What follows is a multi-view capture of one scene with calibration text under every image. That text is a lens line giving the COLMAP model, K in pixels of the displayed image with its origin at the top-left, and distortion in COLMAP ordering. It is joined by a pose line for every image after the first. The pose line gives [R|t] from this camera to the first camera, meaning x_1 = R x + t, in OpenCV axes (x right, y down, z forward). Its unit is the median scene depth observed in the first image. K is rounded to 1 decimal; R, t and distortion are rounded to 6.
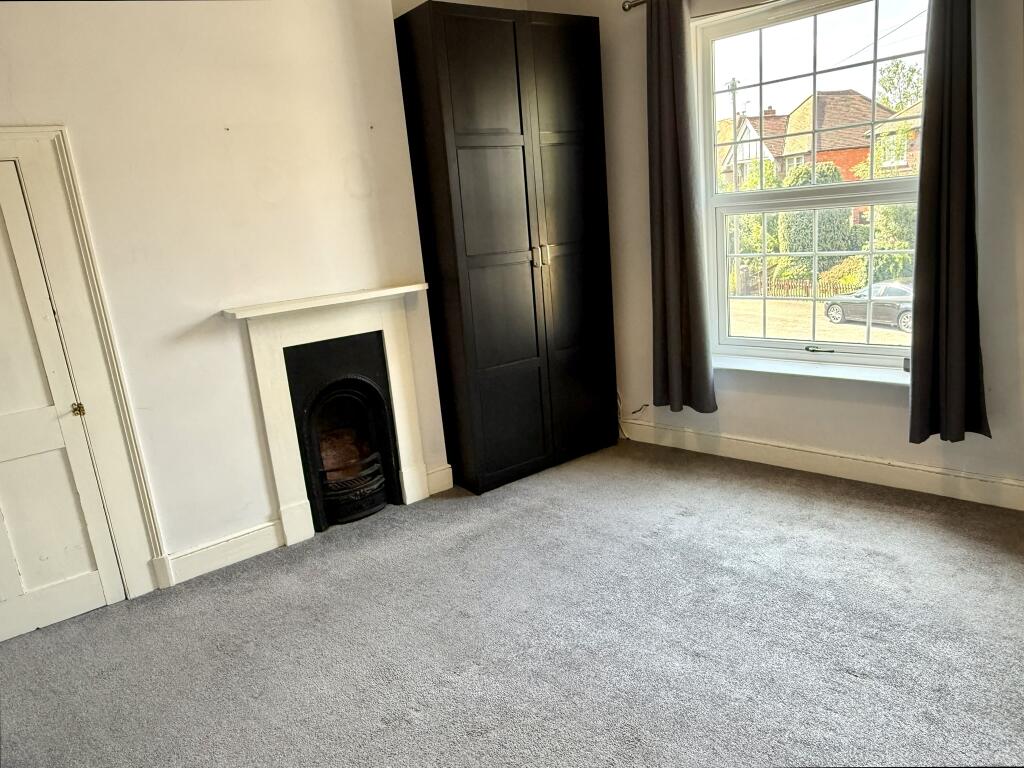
lens RADIAL K [[686.7, 0, 511.9], [0, 686.7, 384.6], [0, 0, 1]] dist [-0.005781, -0.002796]
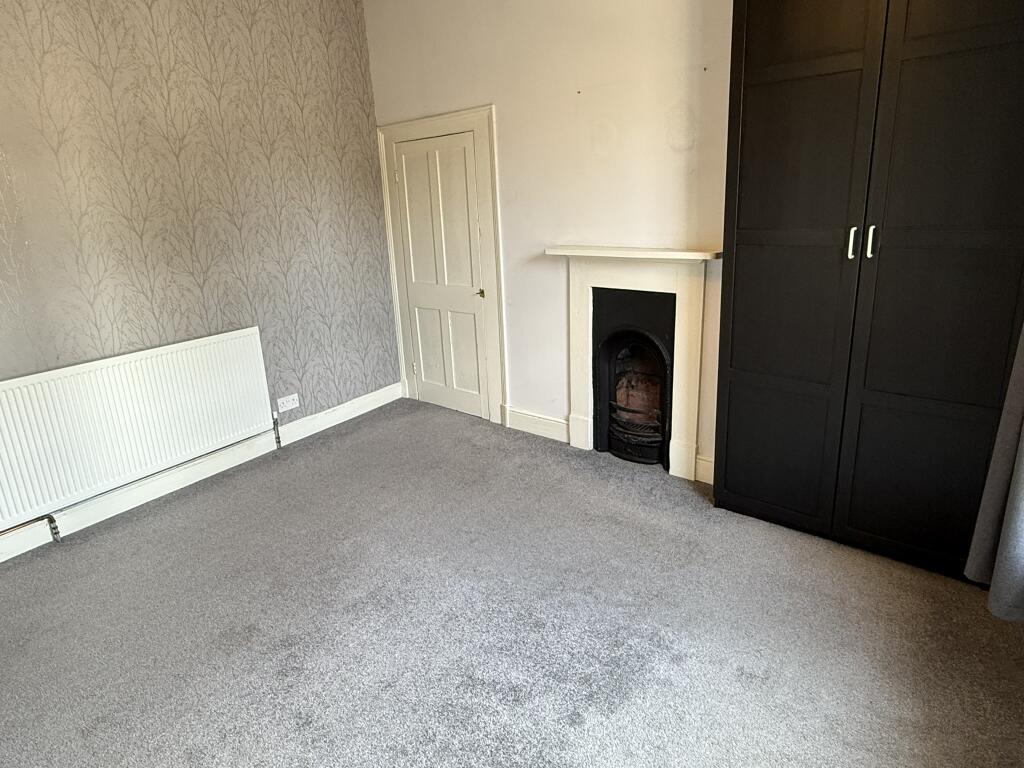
lens RADIAL K [[628.8, 0, 512.2], [0, 628.8, 382.6], [0, 0, 1]] dist [0.011011, 0.002714]
pose [[0.194947, 0.356394, -0.913772, 0.636921], [-0.207417, 0.925556, 0.316739, -0.202507], [0.958631, 0.127784, 0.254357, 0.593702]]
